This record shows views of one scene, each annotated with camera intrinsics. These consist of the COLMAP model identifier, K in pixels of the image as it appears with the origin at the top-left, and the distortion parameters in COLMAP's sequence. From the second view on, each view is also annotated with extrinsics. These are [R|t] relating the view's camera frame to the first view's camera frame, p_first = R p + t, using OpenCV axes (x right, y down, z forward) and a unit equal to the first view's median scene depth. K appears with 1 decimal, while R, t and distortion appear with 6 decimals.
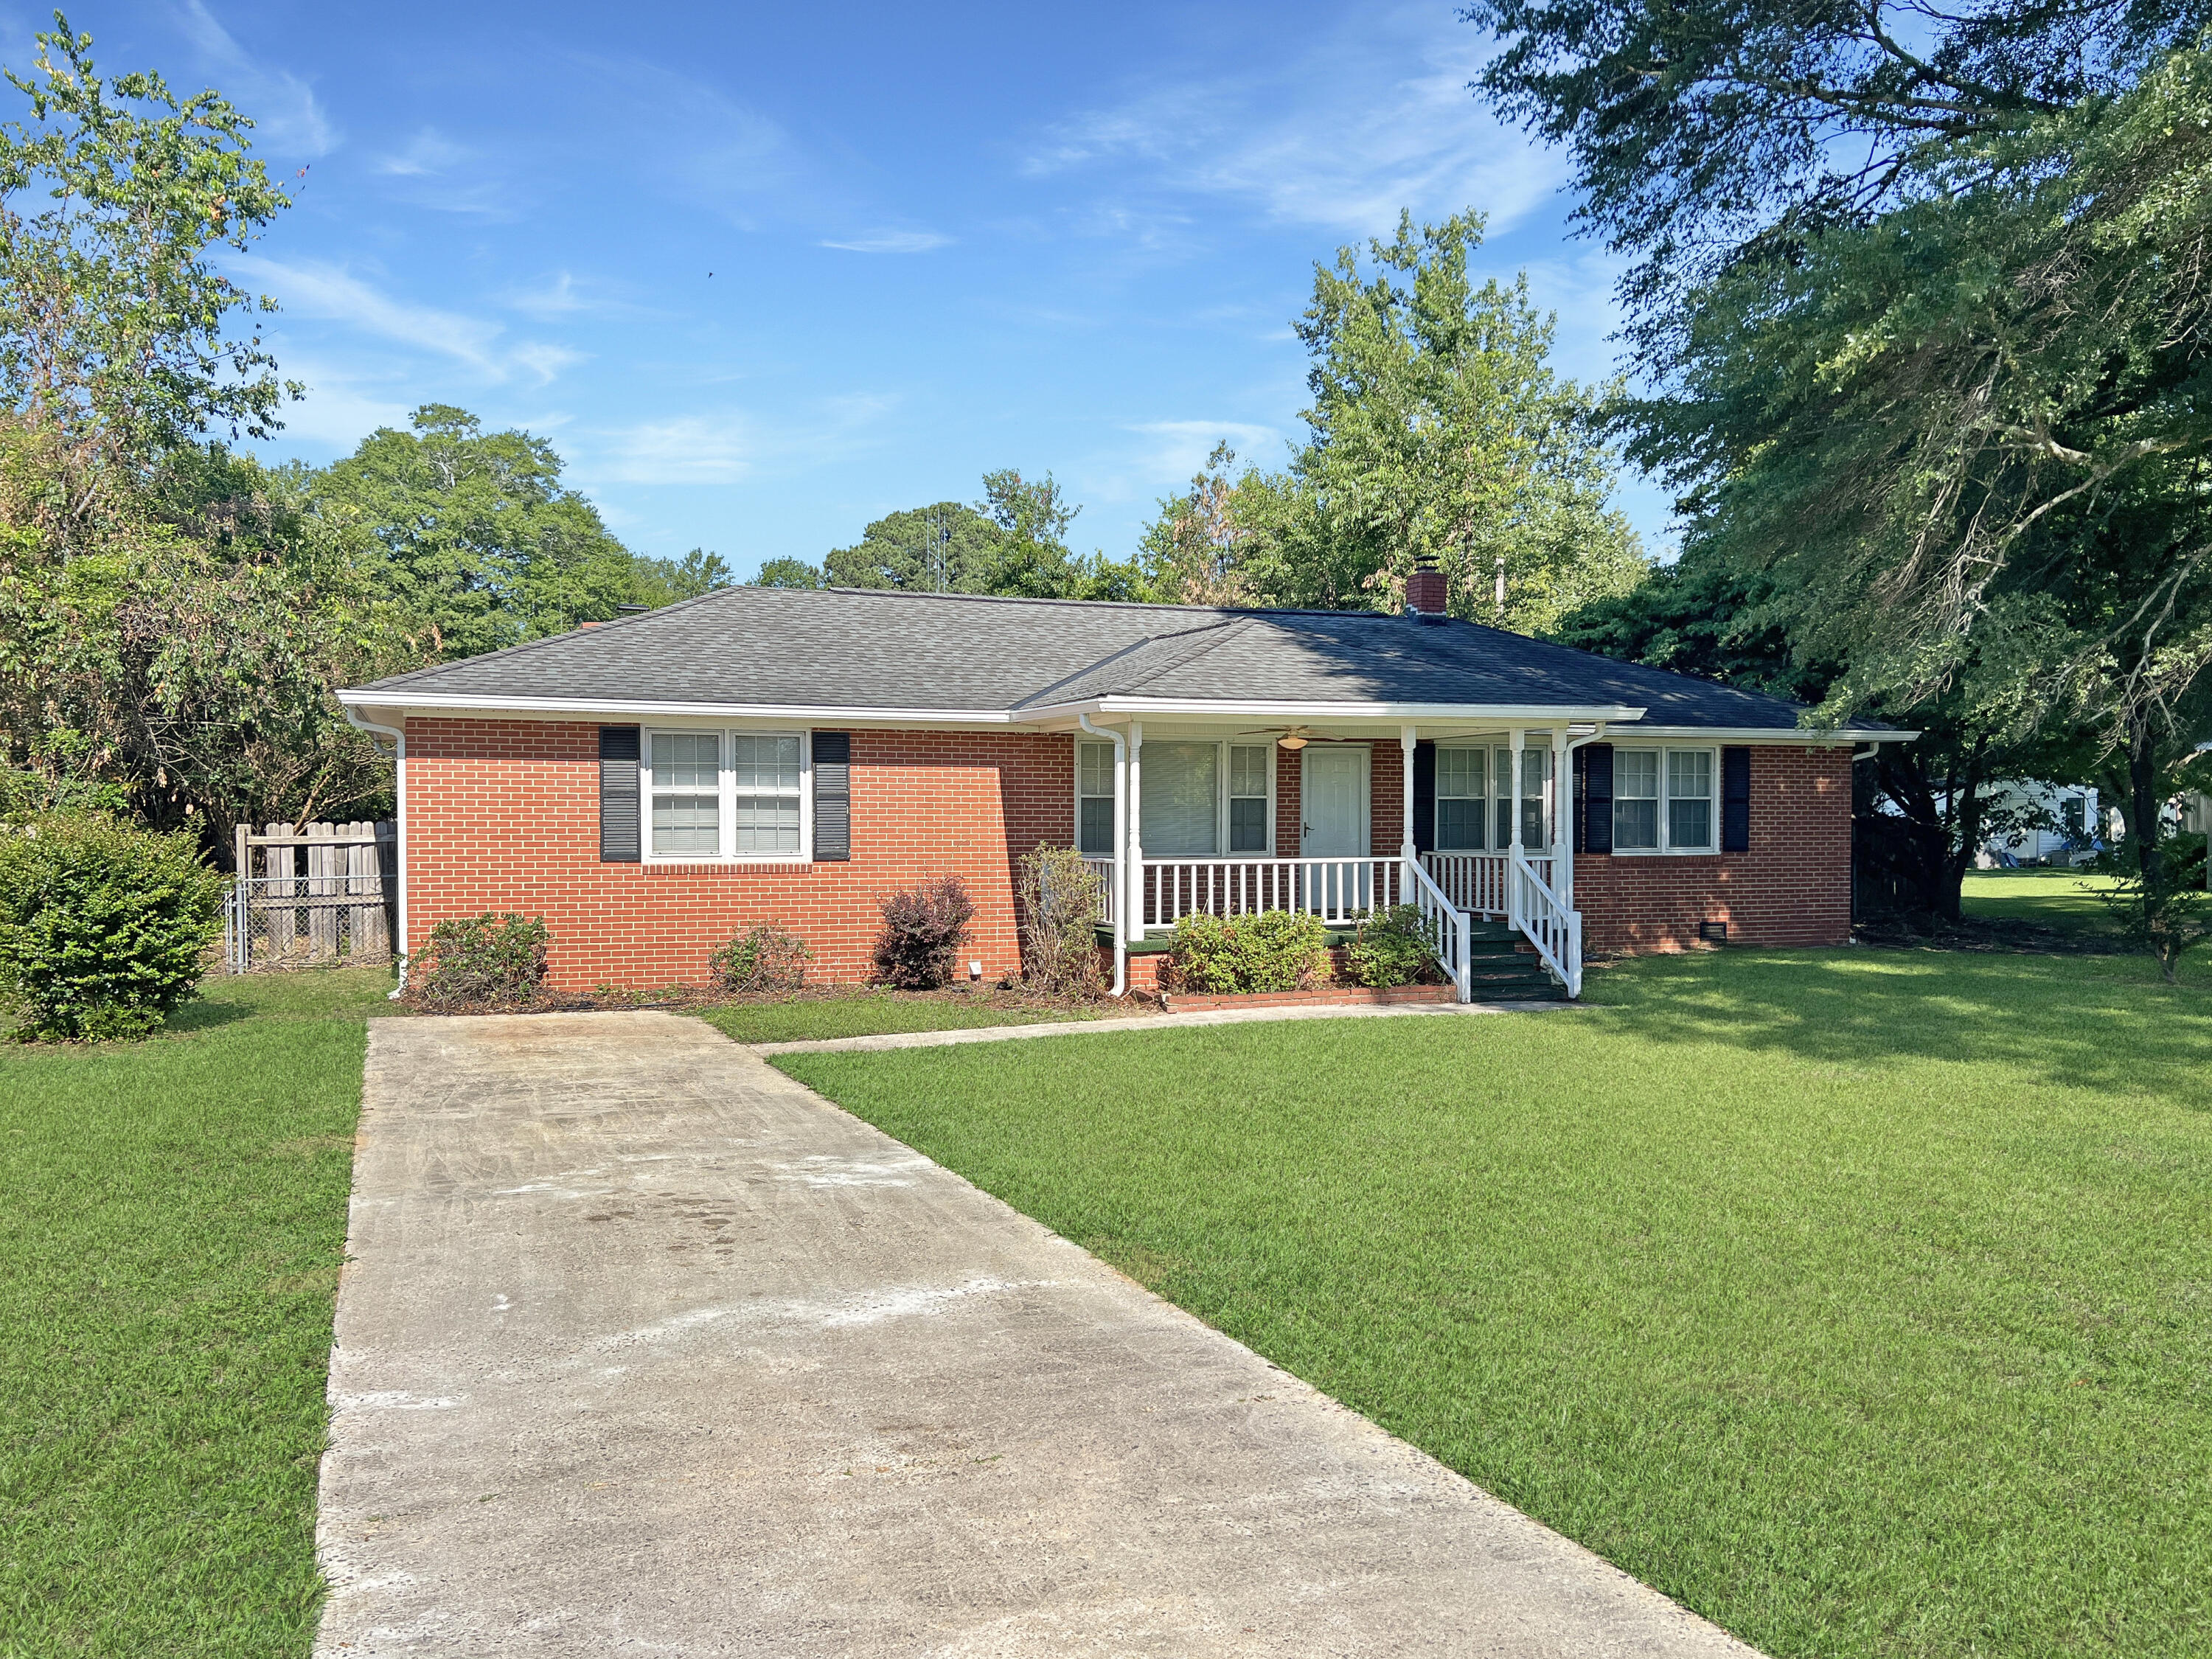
lens RADIAL K [[1708.5, 0, 1106.0], [0, 1708.5, 829.5], [0, 0, 1]] dist [-0.005709, -0.002143]
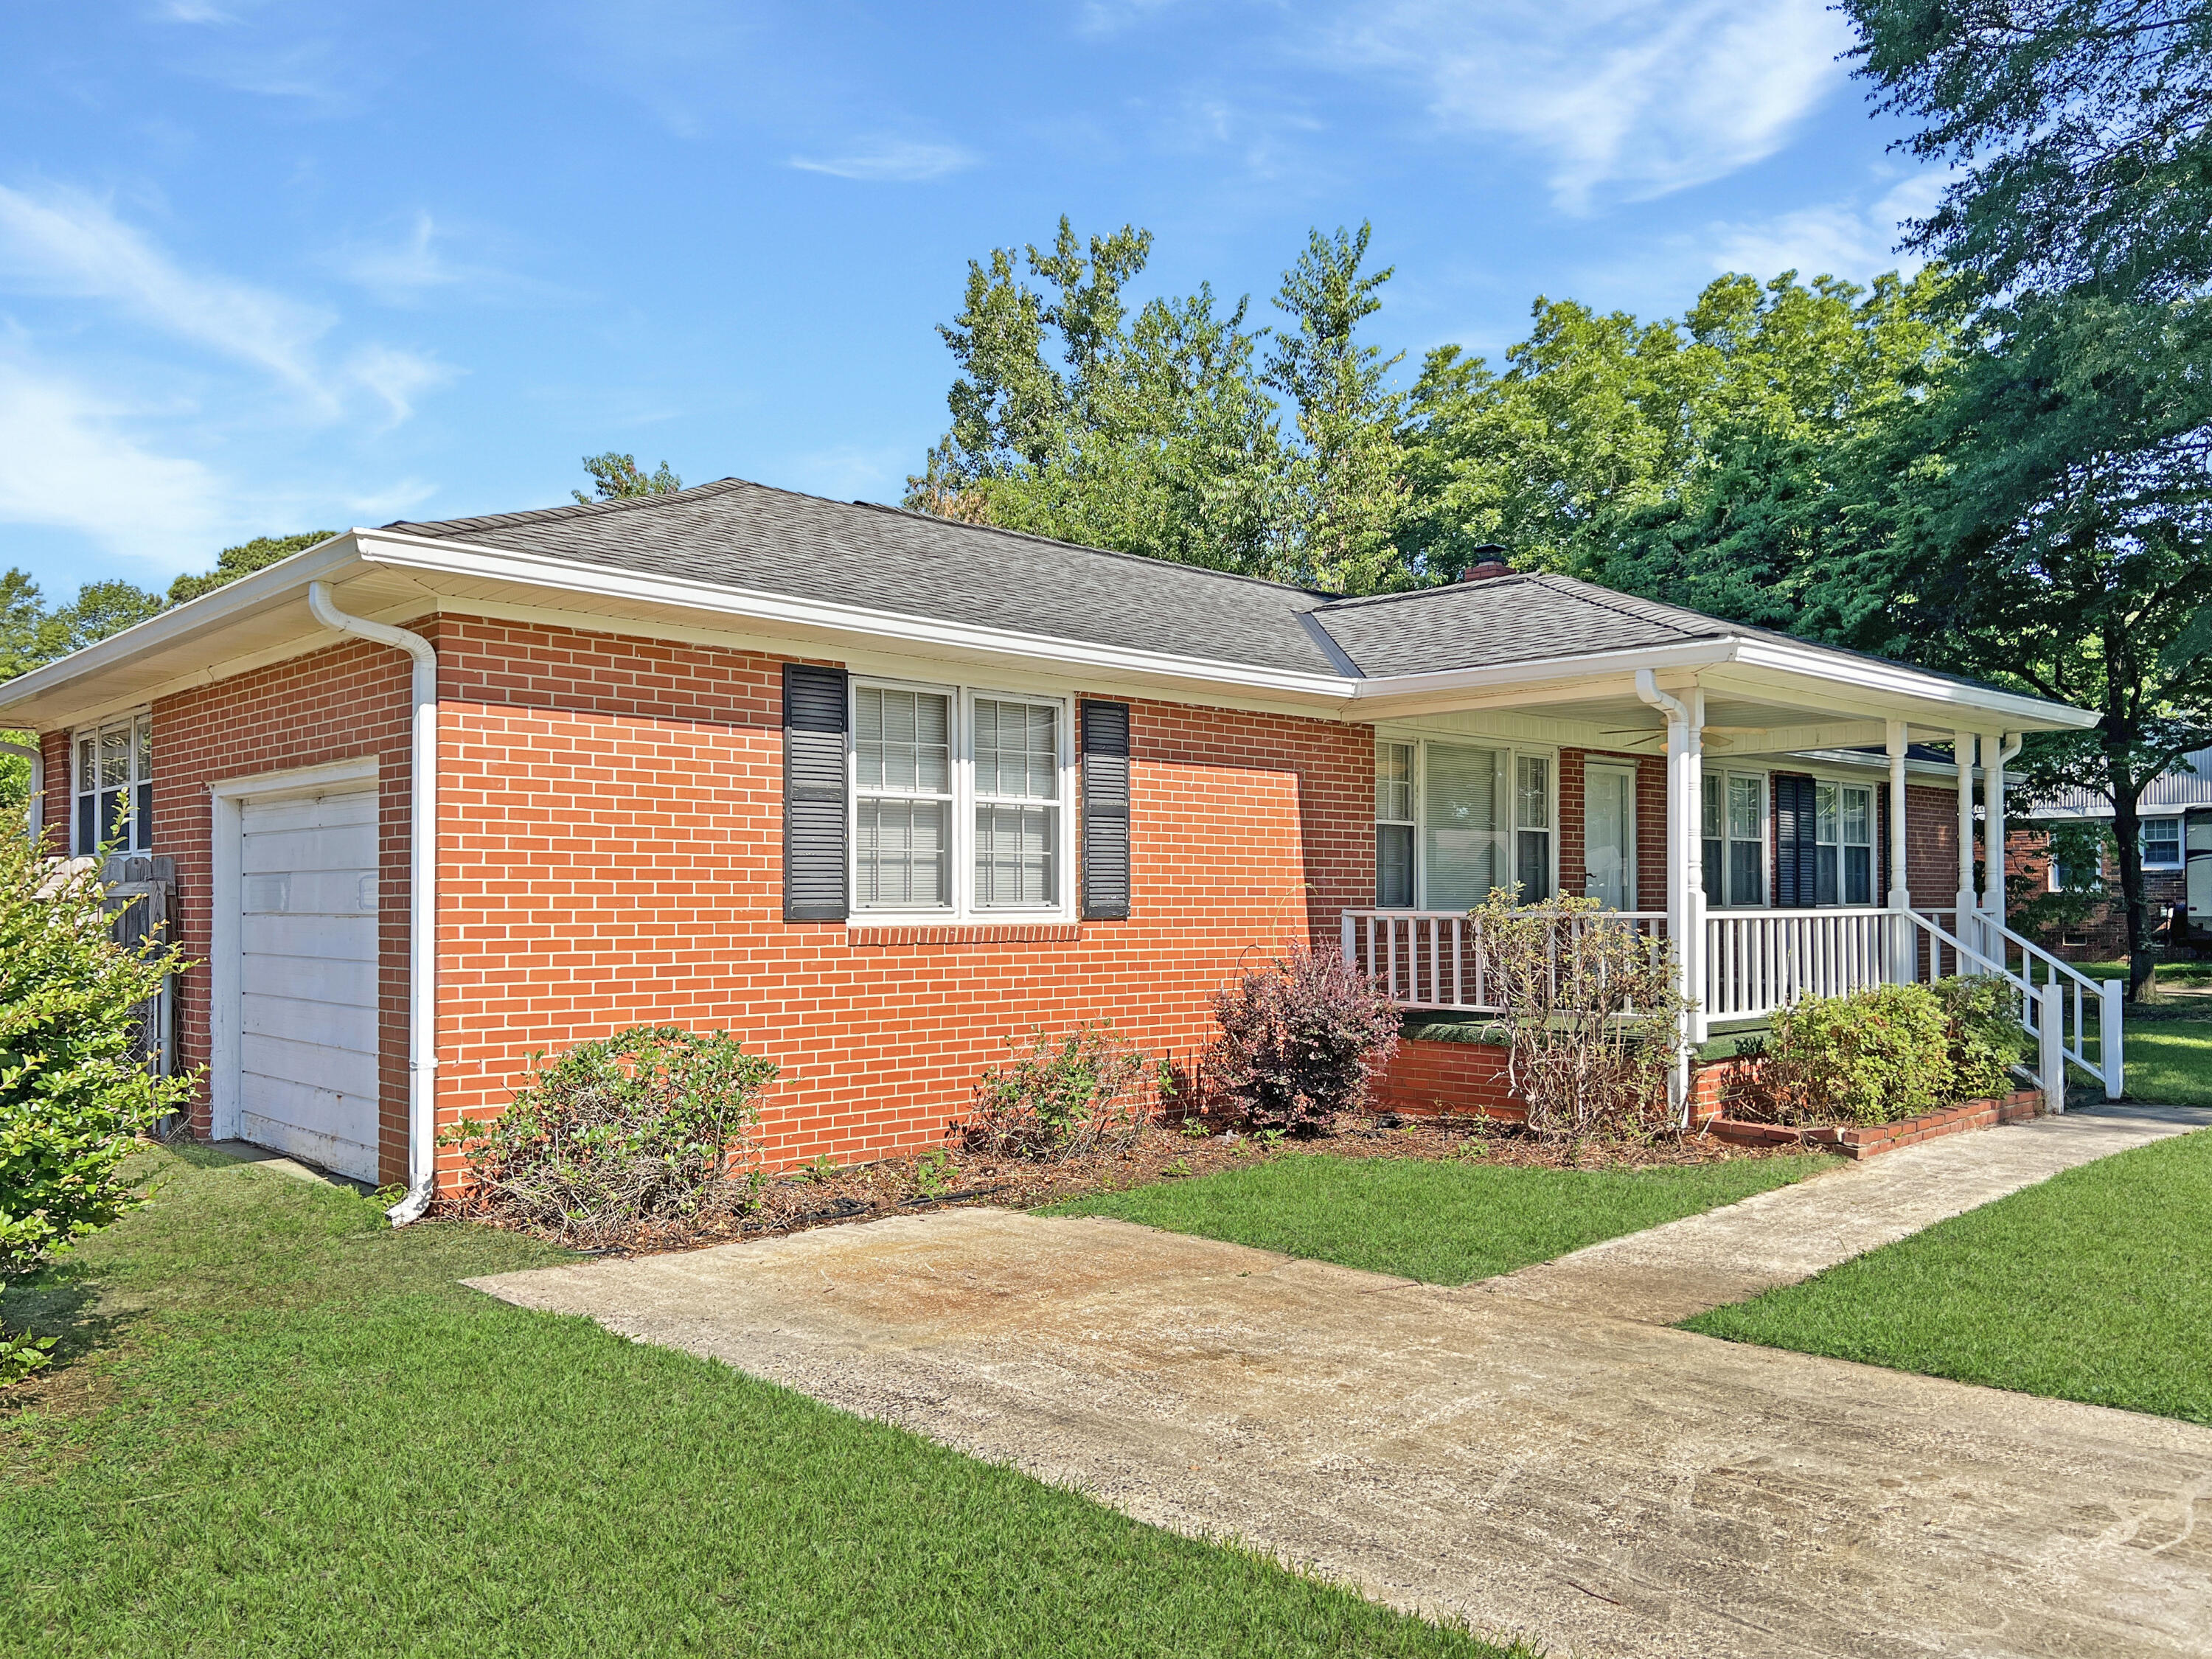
lens RADIAL K [[1645.9, 0, 1103.9], [0, 1645.9, 871.7], [0, 0, 1]] dist [-0.001443, -0.002272]
pose [[0.924608, 0.005548, 0.380878, -0.379619], [0.001457, 0.999835, -0.018102, 0.012080], [-0.380916, 0.017293, 0.924448, 0.473860]]
